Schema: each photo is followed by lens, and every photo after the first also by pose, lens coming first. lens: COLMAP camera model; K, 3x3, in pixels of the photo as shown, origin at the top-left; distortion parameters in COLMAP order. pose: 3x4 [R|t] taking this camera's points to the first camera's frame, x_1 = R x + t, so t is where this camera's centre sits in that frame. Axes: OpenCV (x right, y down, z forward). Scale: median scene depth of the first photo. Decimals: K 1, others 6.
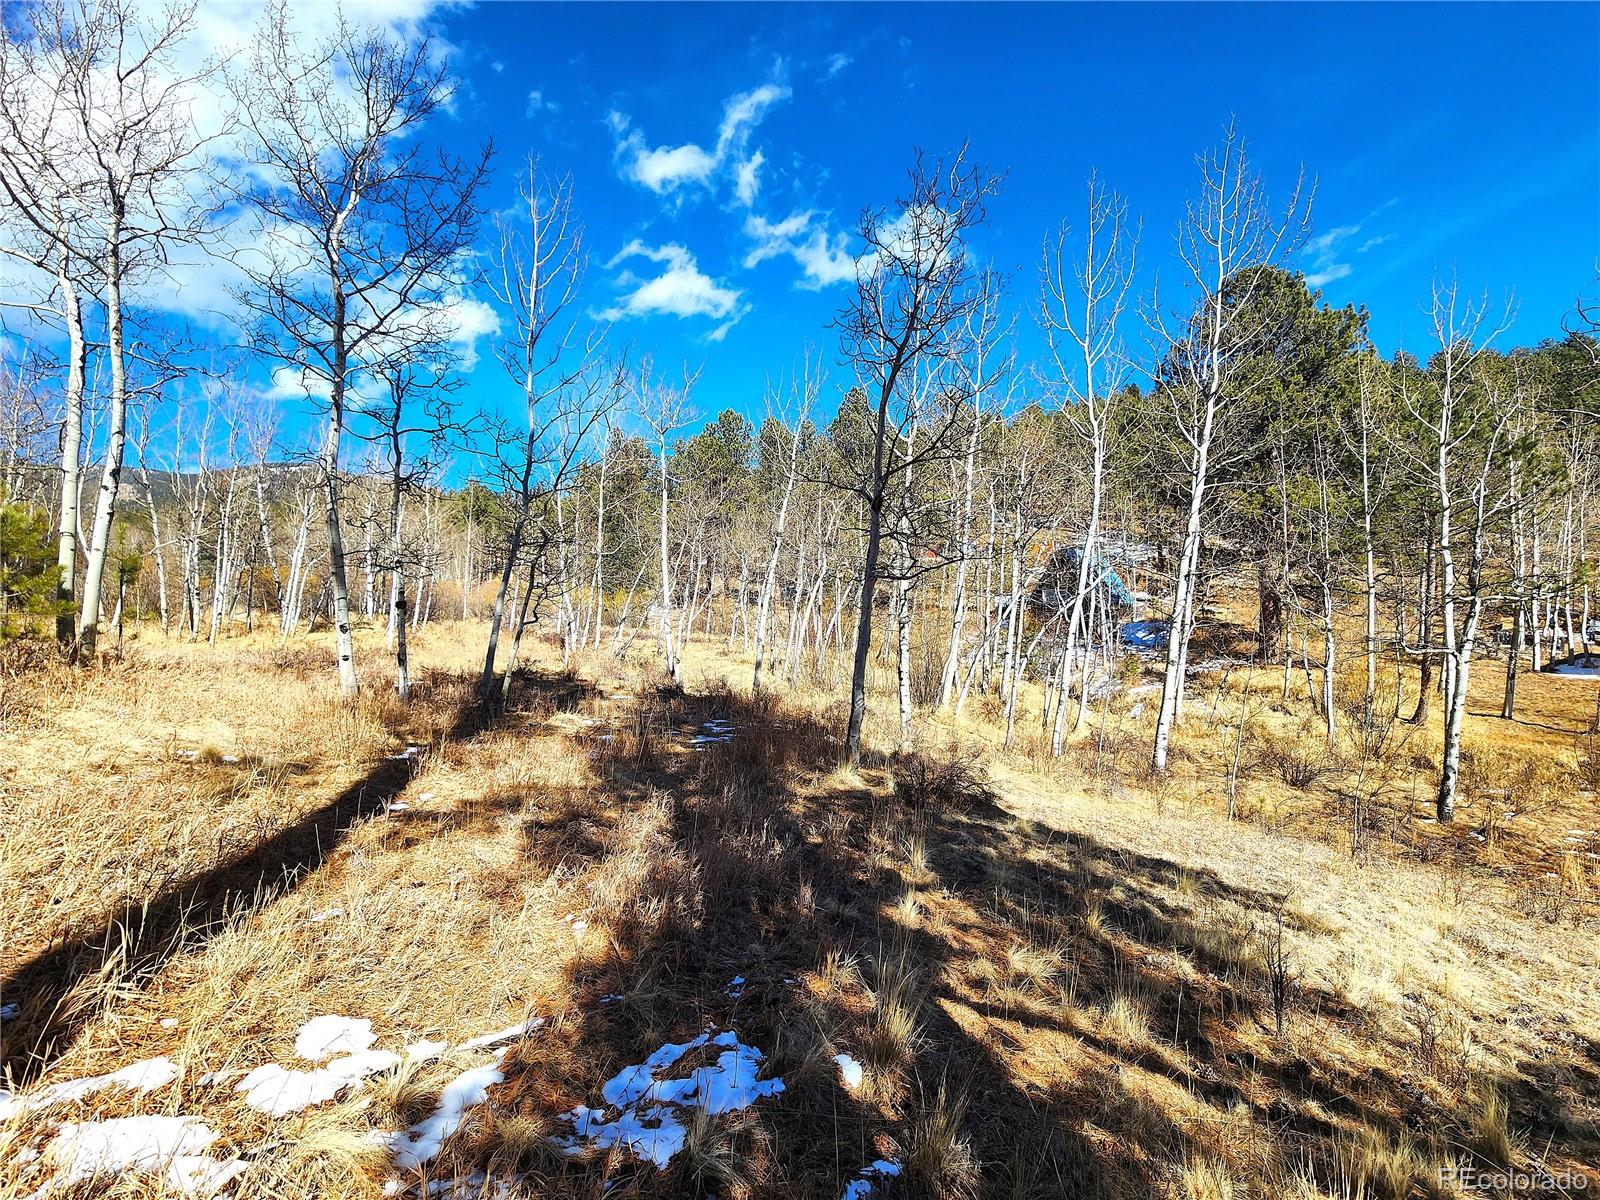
lens RADIAL K [[664.1, 0, 796.7], [0, 664.1, 591.0], [0, 0, 1]] dist [-0.003647, 0.001650]
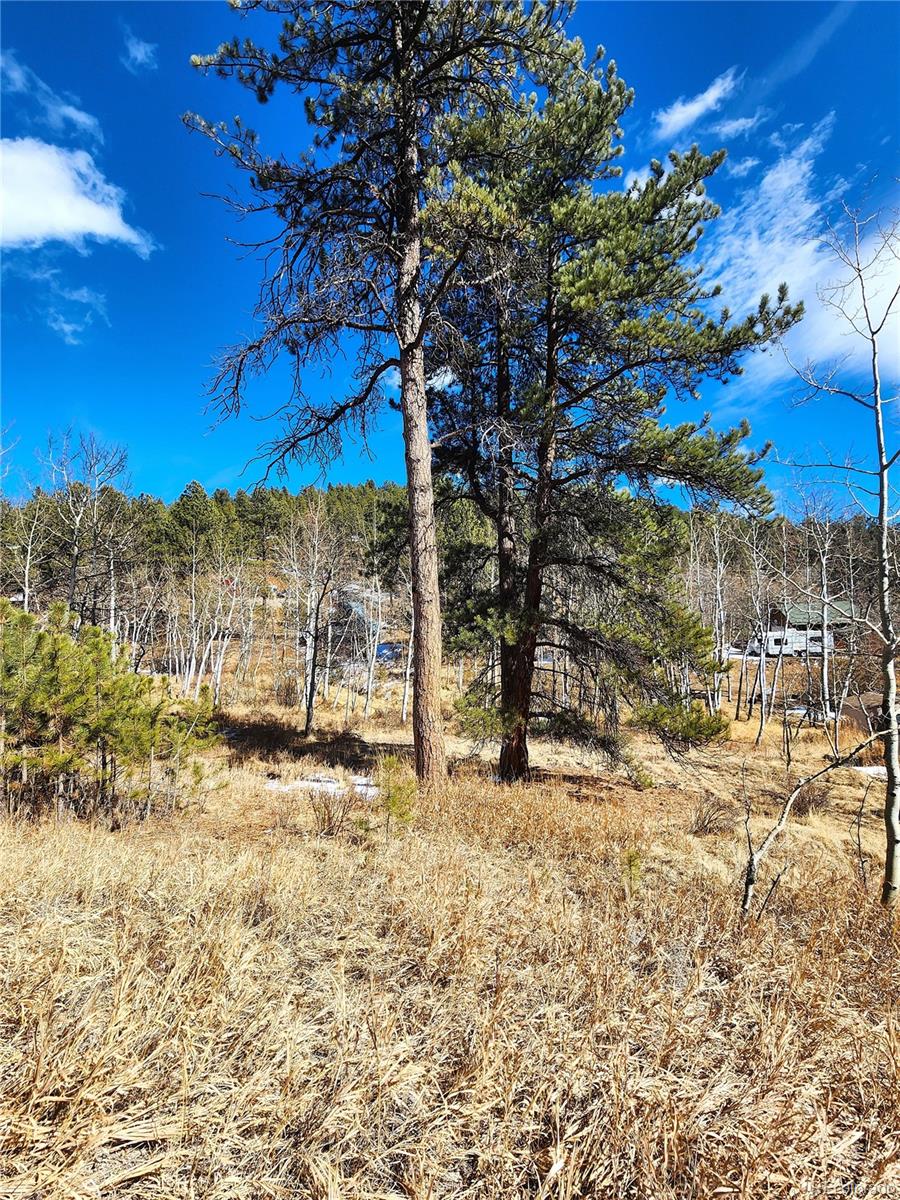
lens RADIAL K [[498.1, 0, 454.0], [0, 498.1, 601.8], [0, 0, 1]] dist [-0.003647, 0.001650]
pose [[0.802734, 0.000092, 0.596338, -0.300969], [0.005539, 0.999956, -0.007611, -0.121054], [-0.596312, 0.009413, 0.802697, -0.449112]]
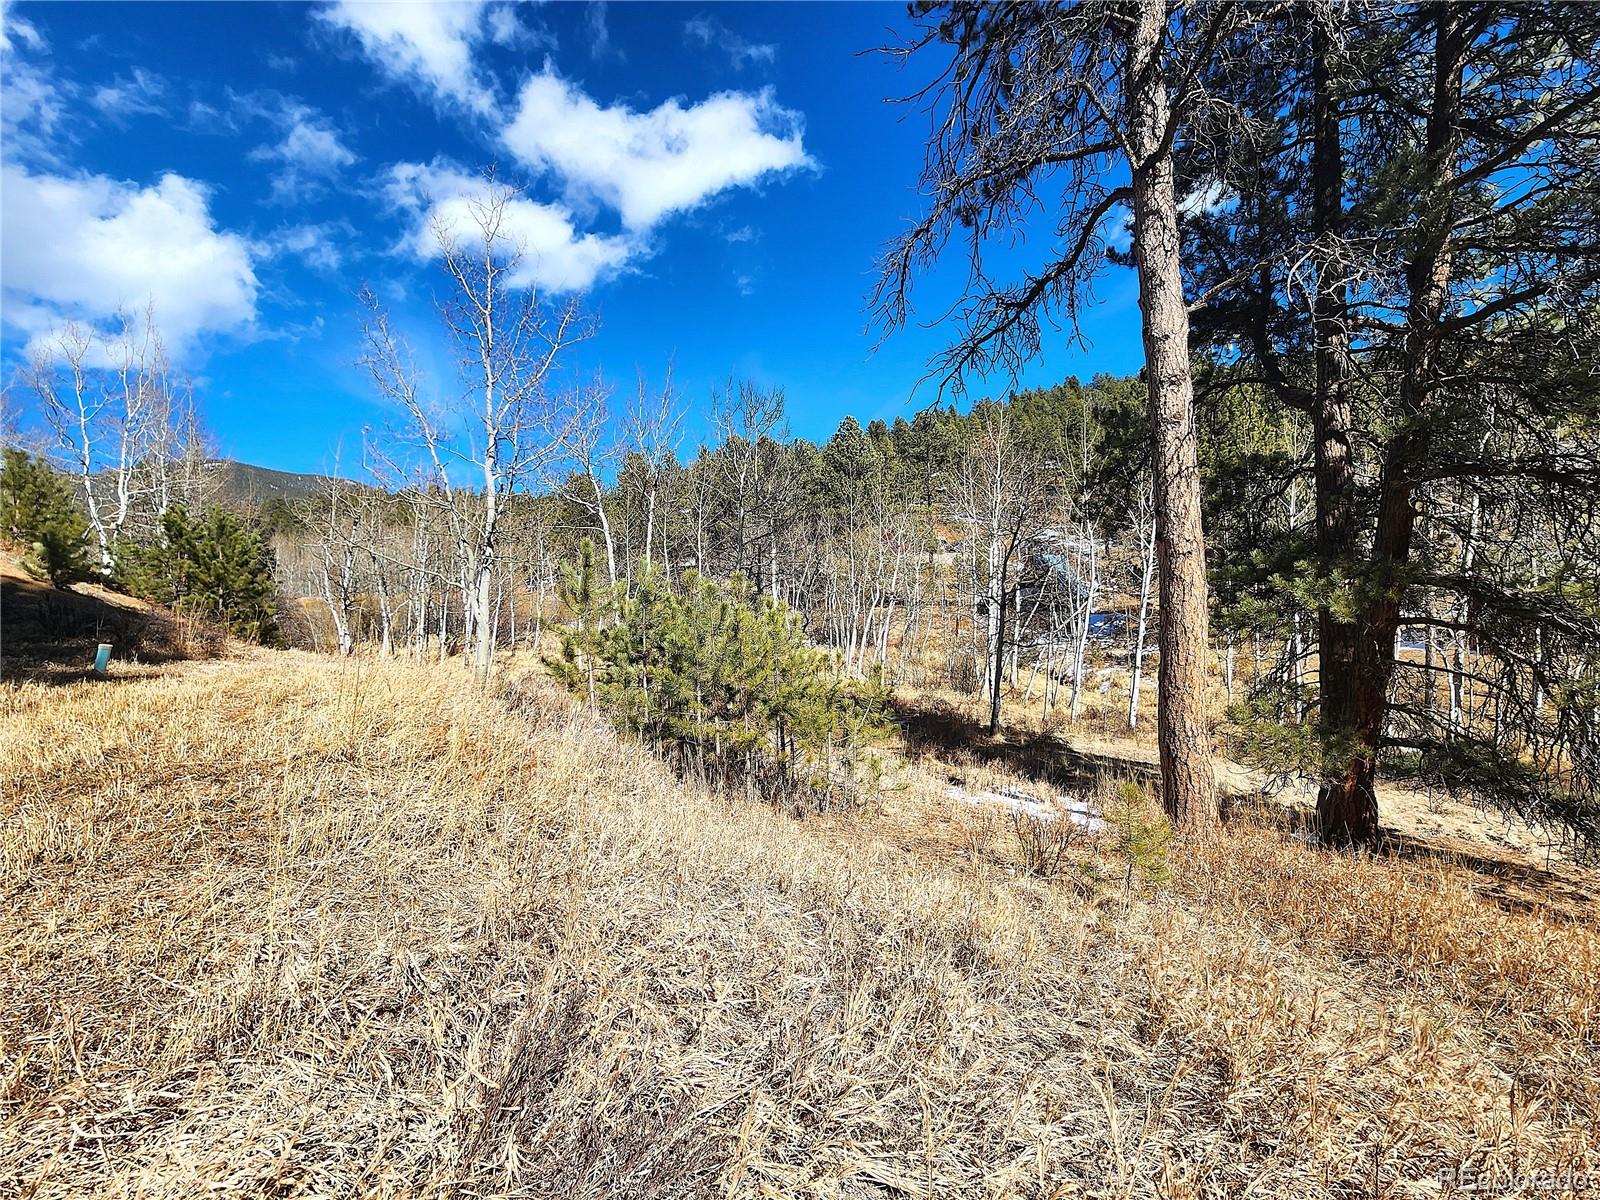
lens RADIAL K [[664.1, 0, 800.7], [0, 664.1, 597.0], [0, 0, 1]] dist [-0.003647, 0.001650]
pose [[0.996018, -0.039225, 0.080065, -0.306392], [0.035895, 0.998446, 0.042620, -0.123334], [-0.081612, -0.039577, 0.995878, -0.447076]]
